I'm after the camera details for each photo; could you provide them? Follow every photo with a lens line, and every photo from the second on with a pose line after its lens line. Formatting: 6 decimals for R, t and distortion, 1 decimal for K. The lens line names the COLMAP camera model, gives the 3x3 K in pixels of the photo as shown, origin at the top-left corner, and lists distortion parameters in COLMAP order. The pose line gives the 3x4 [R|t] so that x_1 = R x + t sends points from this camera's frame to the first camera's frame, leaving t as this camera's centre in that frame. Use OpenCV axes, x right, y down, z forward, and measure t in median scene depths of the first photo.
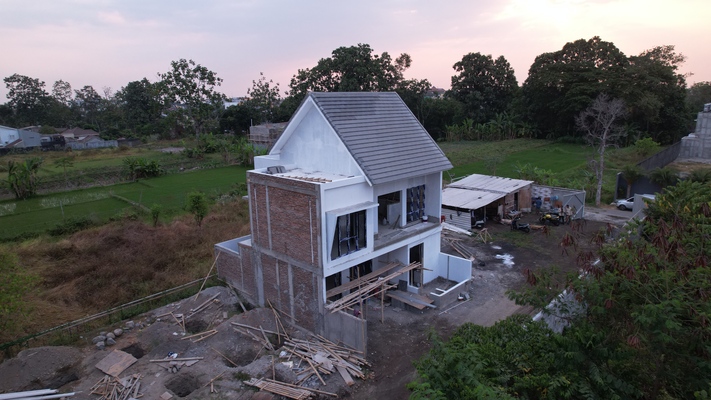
lens RADIAL K [[452.3, 0, 355.5], [0, 452.3, 200.0], [0, 0, 1]] dist [-0.031217, 0.001176]
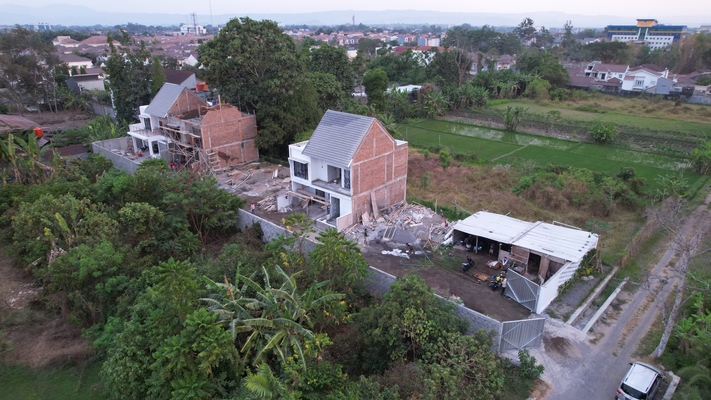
lens RADIAL K [[452.3, 0, 355.5], [0, 452.3, 200.0], [0, 0, 1]] dist [-0.031217, 0.001176]
pose [[0.027391, 0.387324, -0.921537, 1.898669], [-0.219593, 0.901695, 0.372457, -0.620986], [0.975207, 0.192161, 0.109752, 0.868759]]
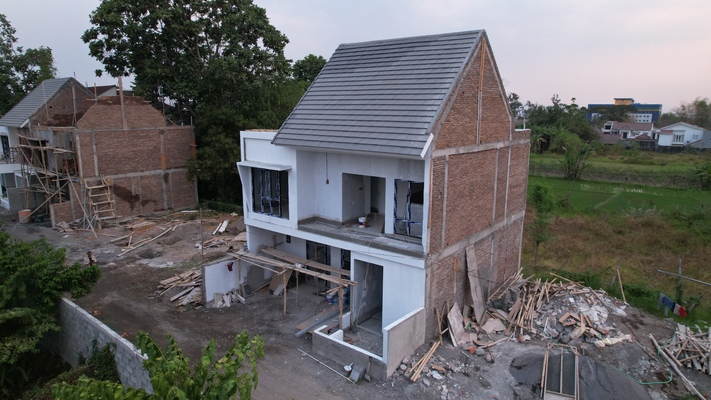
lens RADIAL K [[452.3, 0, 355.5], [0, 452.3, 200.0], [0, 0, 1]] dist [-0.031217, 0.001176]
pose [[0.077961, 0.210119, -0.974562, 0.749185], [-0.226406, 0.955728, 0.187947, -0.105781], [0.970908, 0.205994, 0.122082, 0.876711]]
